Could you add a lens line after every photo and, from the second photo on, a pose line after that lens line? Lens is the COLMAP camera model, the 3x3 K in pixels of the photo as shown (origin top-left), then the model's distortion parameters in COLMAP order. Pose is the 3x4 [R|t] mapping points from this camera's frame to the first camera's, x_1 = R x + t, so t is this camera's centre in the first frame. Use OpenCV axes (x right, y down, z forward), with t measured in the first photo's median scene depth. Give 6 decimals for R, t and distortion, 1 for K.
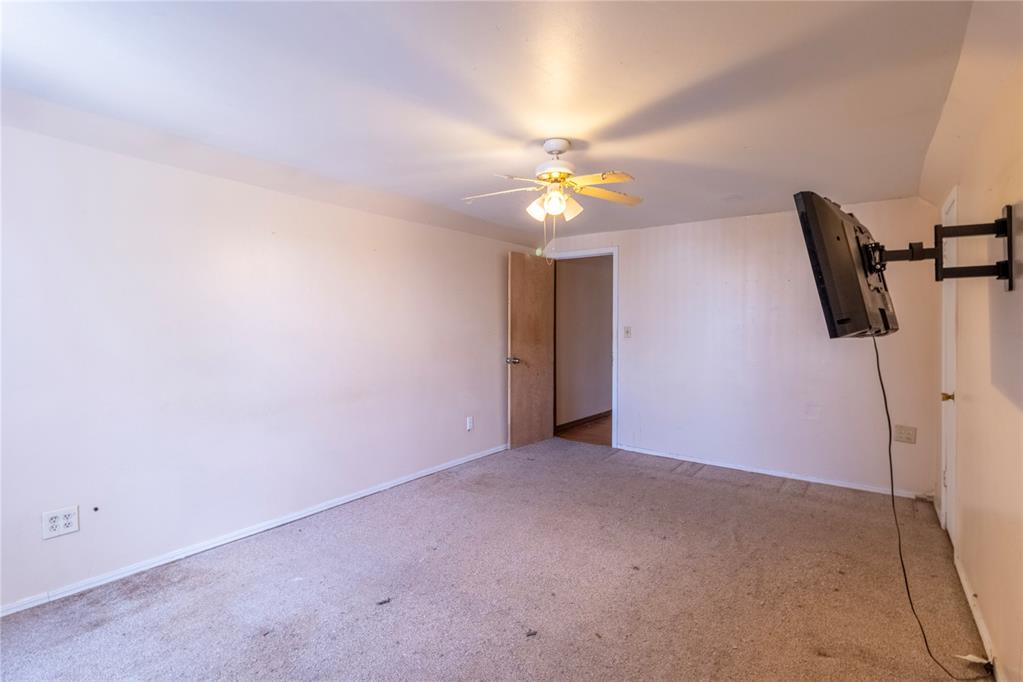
lens RADIAL K [[492.8, 0, 510.1], [0, 492.8, 325.9], [0, 0, 1]] dist [0.000426, 0.000177]
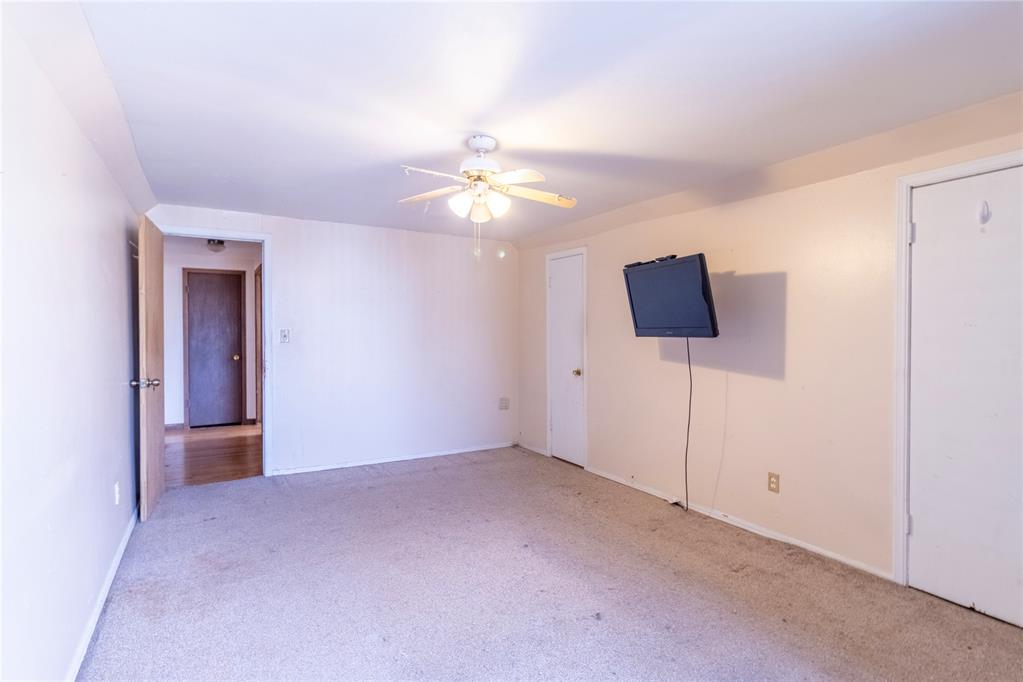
lens RADIAL K [[504.3, 0, 511.2], [0, 504.3, 335.5], [0, 0, 1]] dist [0.001624, 0.000651]
pose [[0.389439, -0.011466, 0.920981, -0.547863], [-0.003760, 0.999894, 0.014038, -0.004294], [-0.921045, -0.008930, 0.389355, 0.392260]]
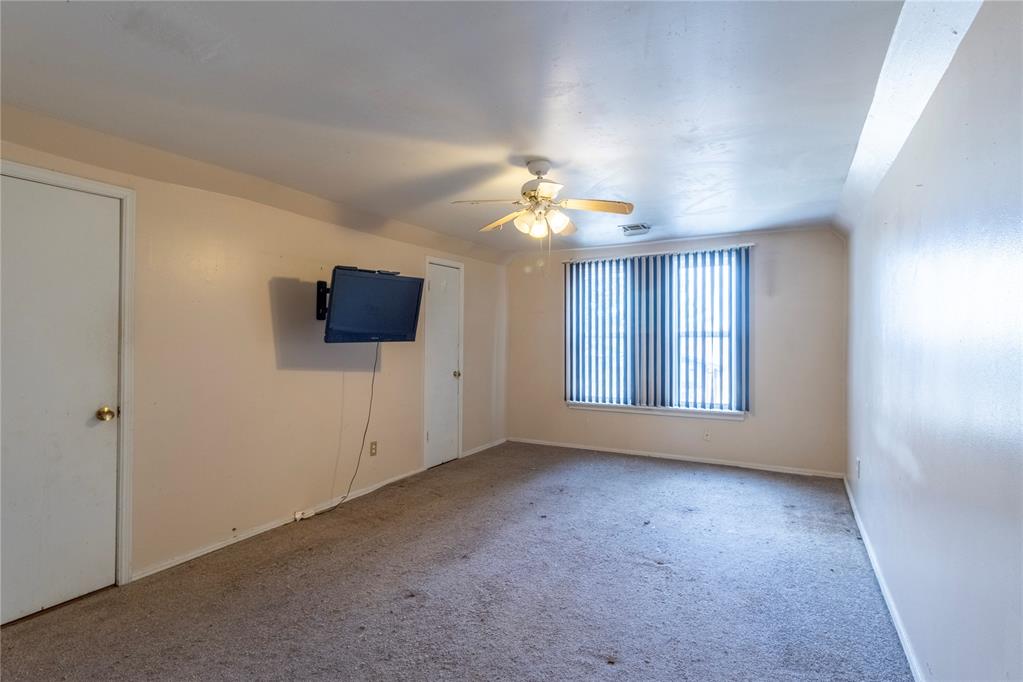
lens RADIAL K [[504.3, 0, 511.2], [0, 504.3, 335.5], [0, 0, 1]] dist [0.001624, 0.000651]
pose [[-0.992504, -0.006428, -0.122045, 0.197682], [-0.005950, 0.999973, -0.004288, -0.001046], [0.122069, -0.003529, -0.992515, 1.438121]]
